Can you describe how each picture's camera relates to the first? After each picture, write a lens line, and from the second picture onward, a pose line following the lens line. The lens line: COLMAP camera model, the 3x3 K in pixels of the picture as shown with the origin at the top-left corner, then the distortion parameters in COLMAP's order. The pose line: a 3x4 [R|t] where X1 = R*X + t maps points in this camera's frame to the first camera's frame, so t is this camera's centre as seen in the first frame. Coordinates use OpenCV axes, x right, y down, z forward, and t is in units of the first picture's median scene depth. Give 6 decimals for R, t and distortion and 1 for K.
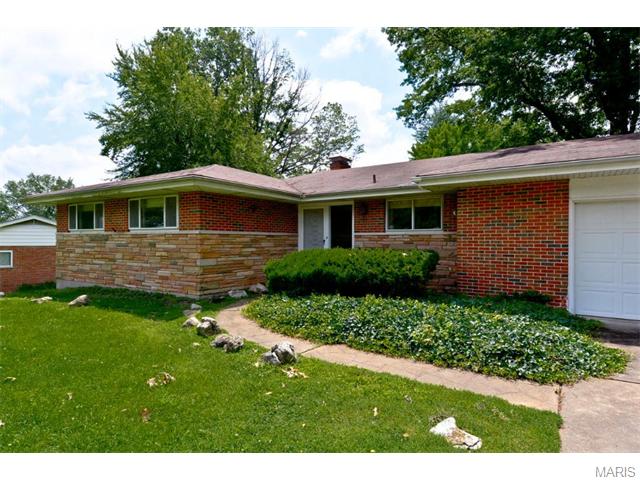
lens RADIAL K [[383.8, 0, 320.0], [0, 383.8, 240.0], [0, 0, 1]] dist [0.042705, 0.000010]
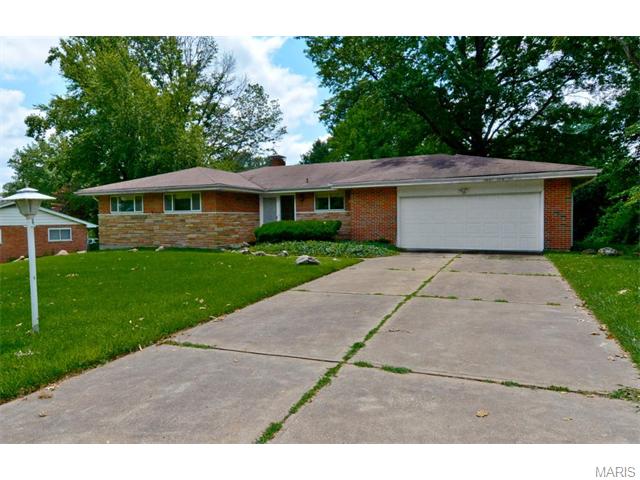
lens RADIAL K [[419.5, 0, 320.0], [0, 419.5, 240.0], [0, 0, 1]] dist [0.001695, 0.000036]
pose [[0.979387, -0.025809, 0.200335, -0.163532], [0.015301, 0.998433, 0.053828, 0.006423], [-0.201410, -0.049654, 0.978248, -0.759381]]
